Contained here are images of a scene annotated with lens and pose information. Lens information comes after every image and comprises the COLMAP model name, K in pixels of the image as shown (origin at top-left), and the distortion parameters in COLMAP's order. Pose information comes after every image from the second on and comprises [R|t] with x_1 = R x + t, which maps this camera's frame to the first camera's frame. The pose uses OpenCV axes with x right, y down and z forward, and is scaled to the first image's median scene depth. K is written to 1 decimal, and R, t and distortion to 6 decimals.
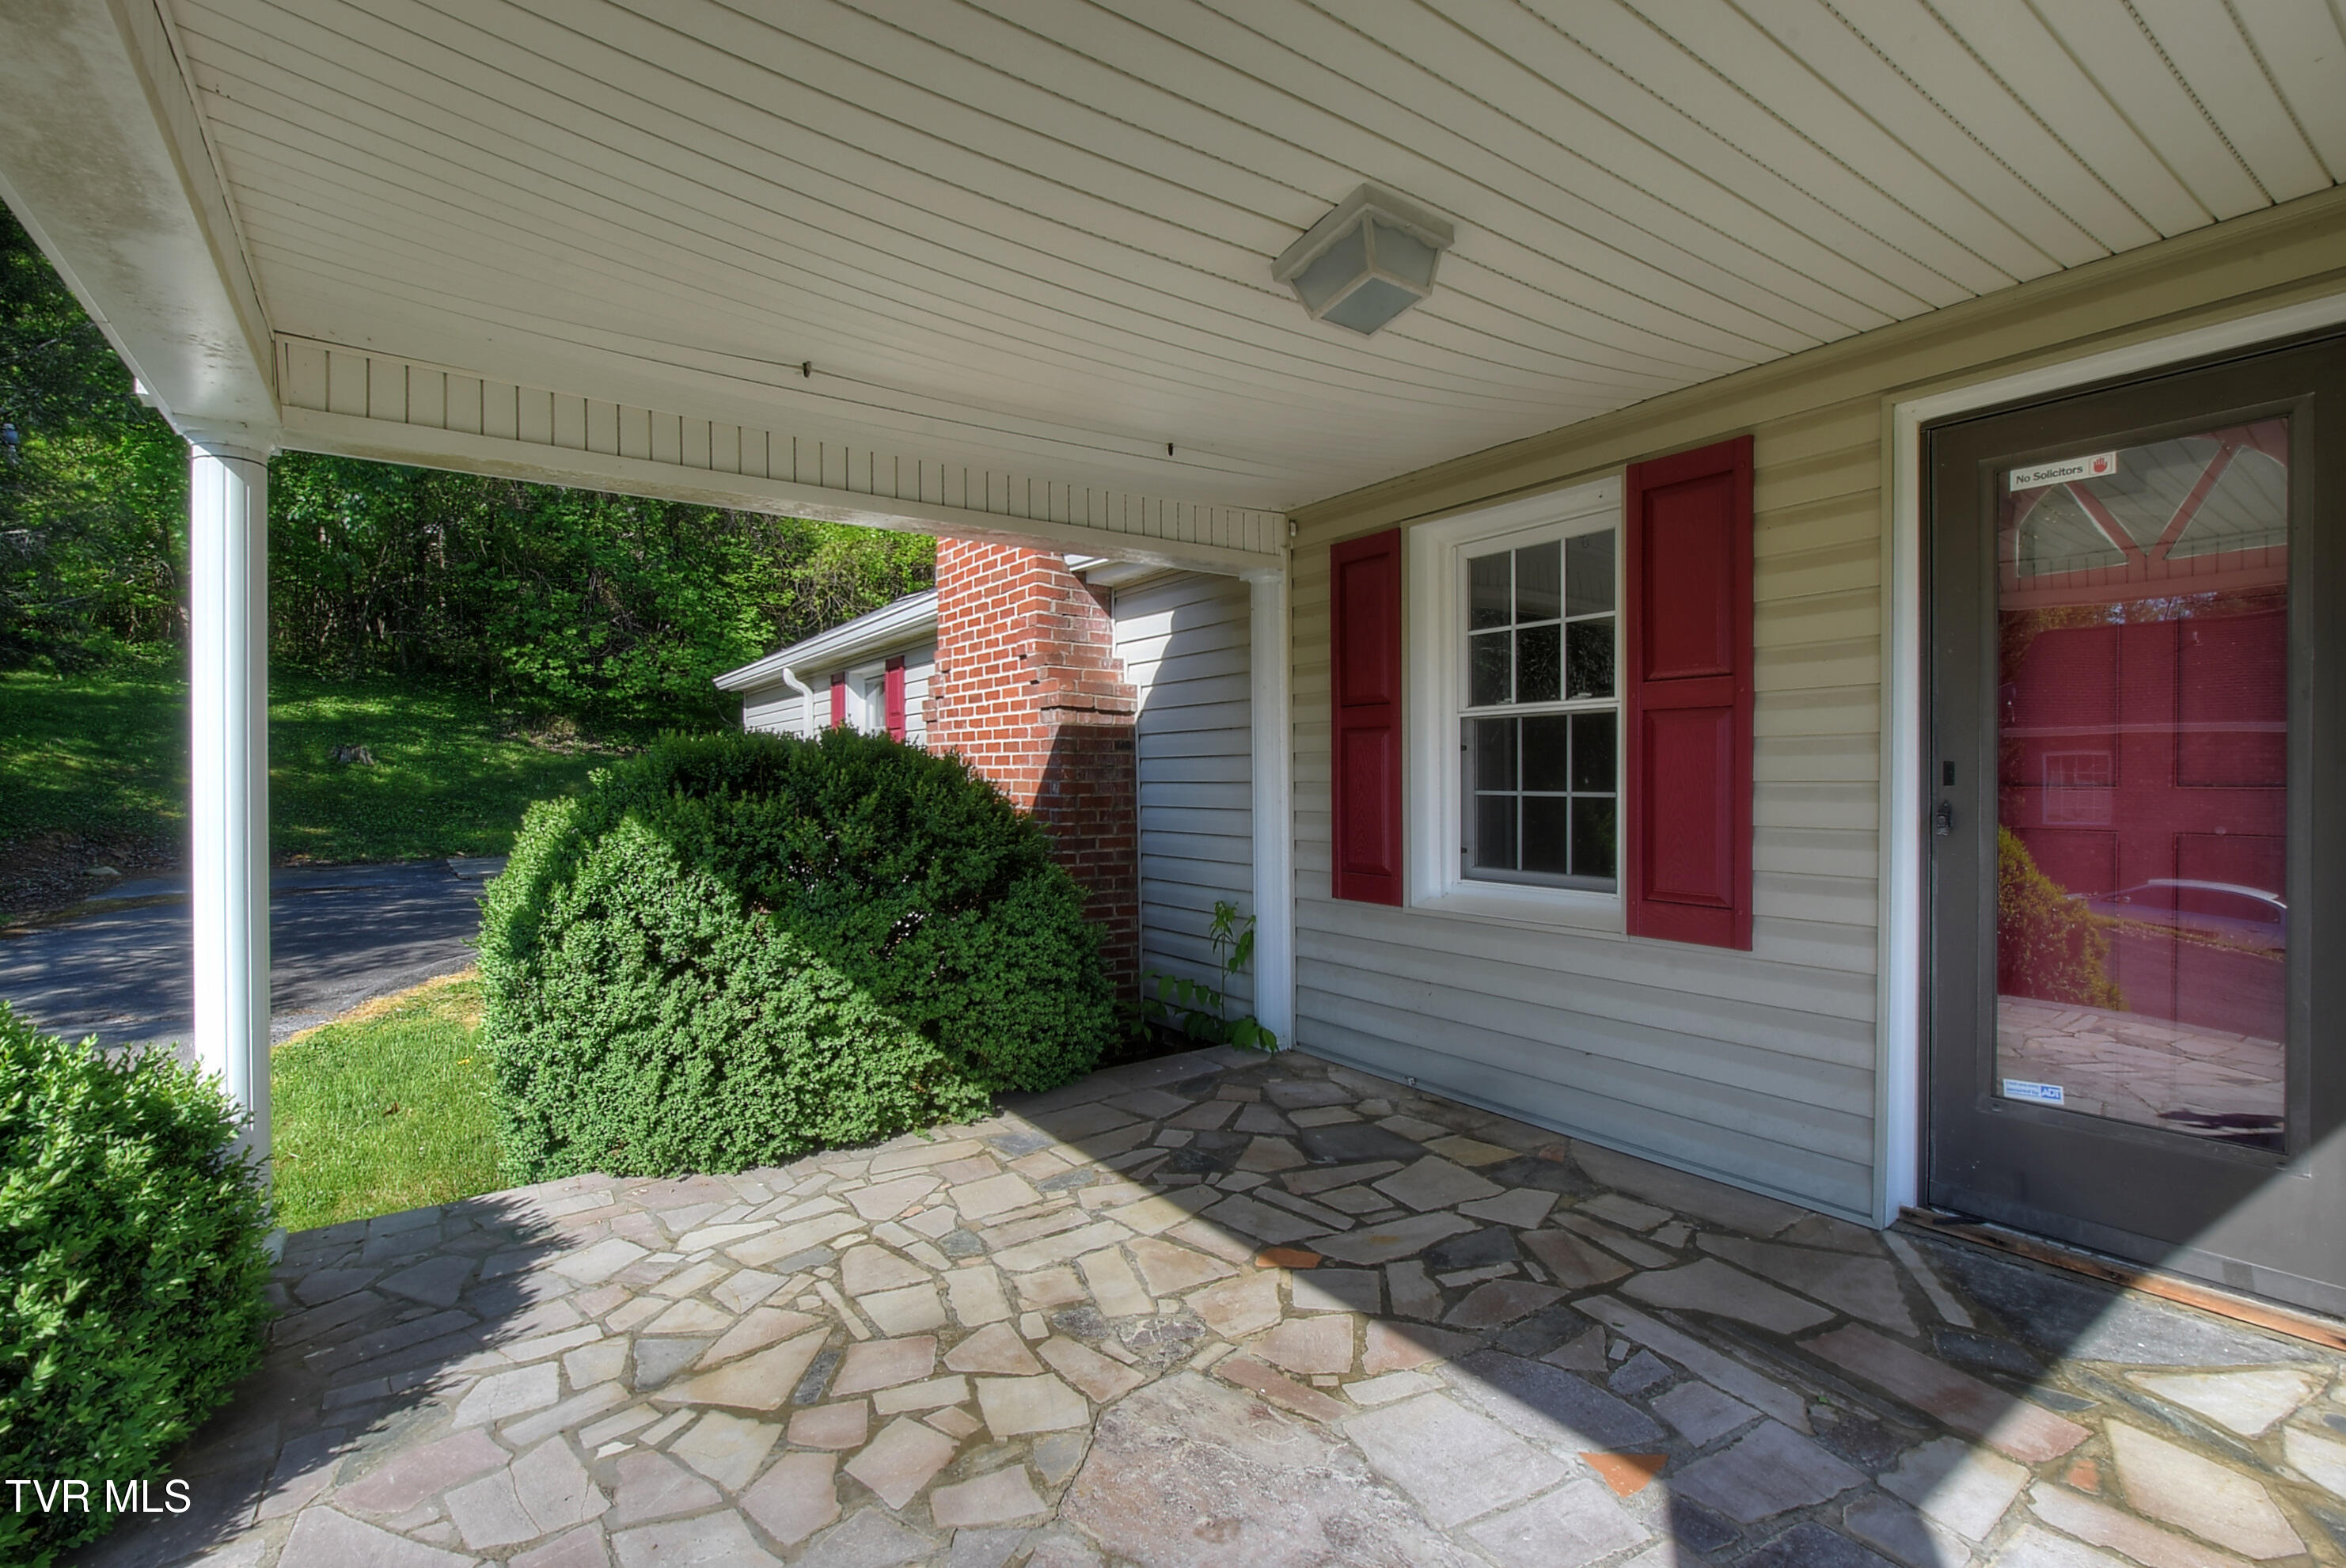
lens RADIAL K [[1050.5, 0, 1166.5], [0, 1050.5, 786.6], [0, 0, 1]] dist [0.008431, -0.009493]
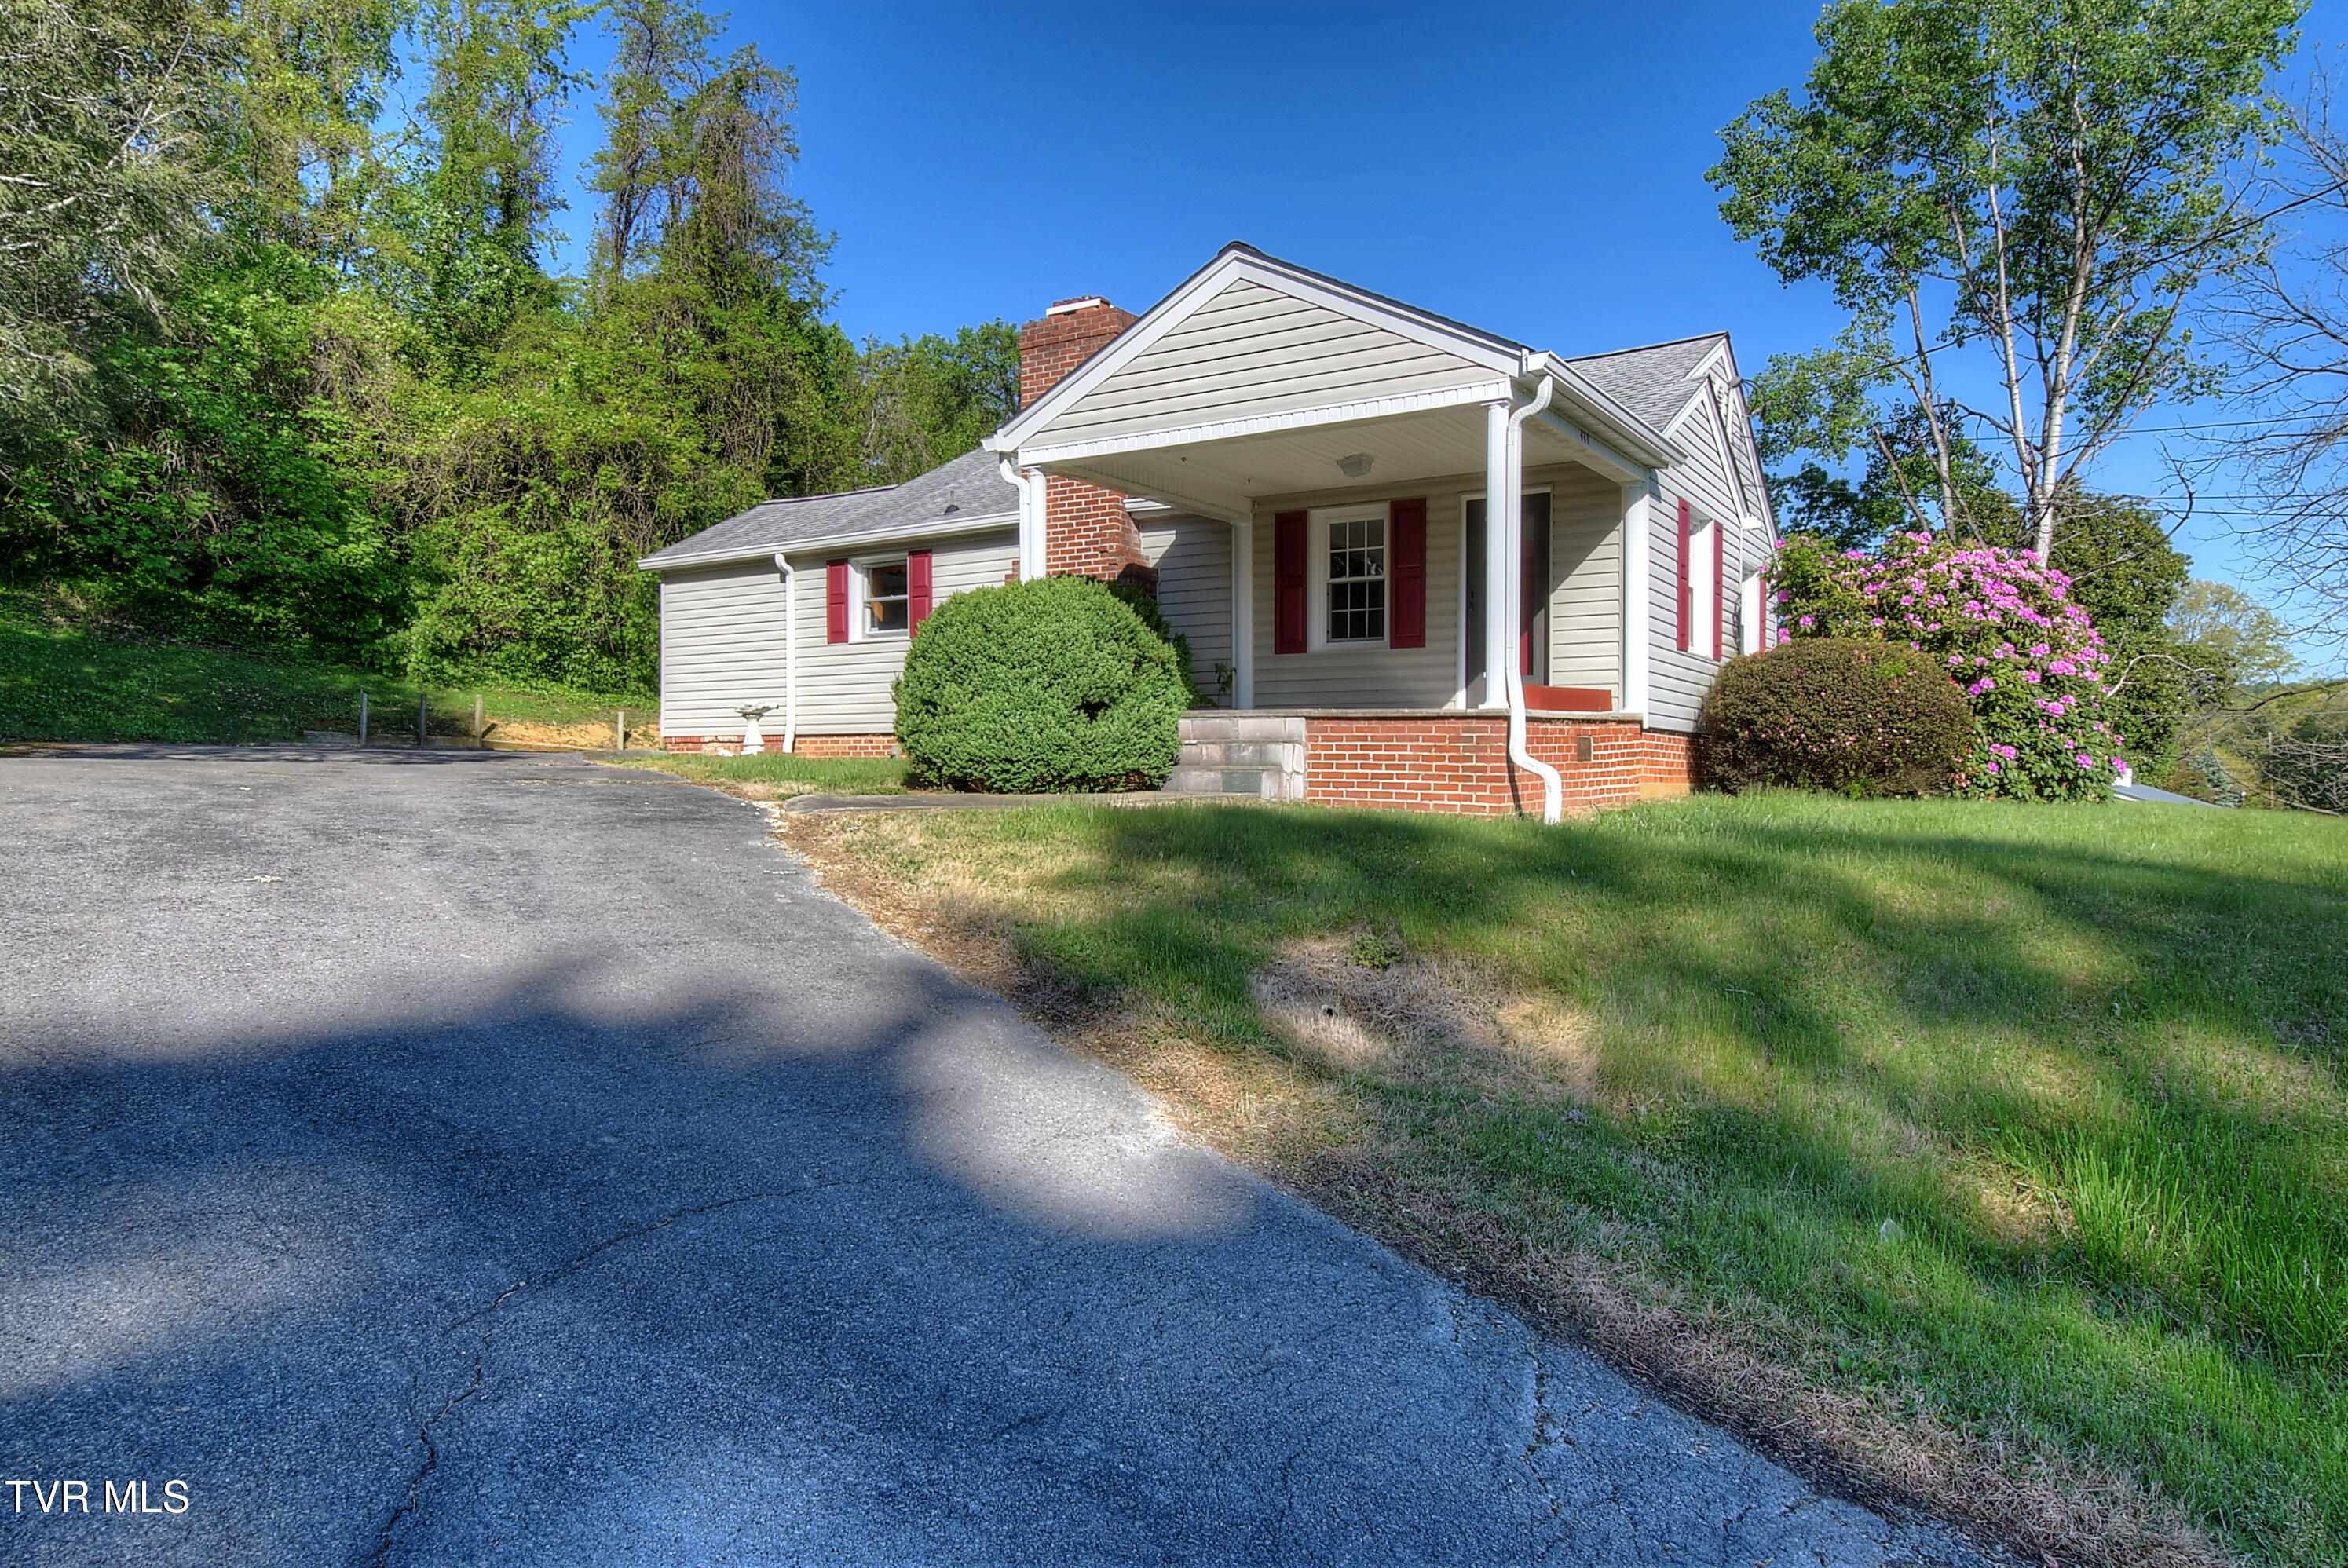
lens RADIAL K [[1424.1, 0, 1233.3], [0, 1424.1, 777.8], [0, 0, 1]] dist [-0.001311, 0.000417]
pose [[0.912344, 0.001052, 0.409423, -1.815639], [-0.001257, 0.999999, 0.000232, 0.549052], [-0.409422, -0.000726, 0.912345, -2.824112]]
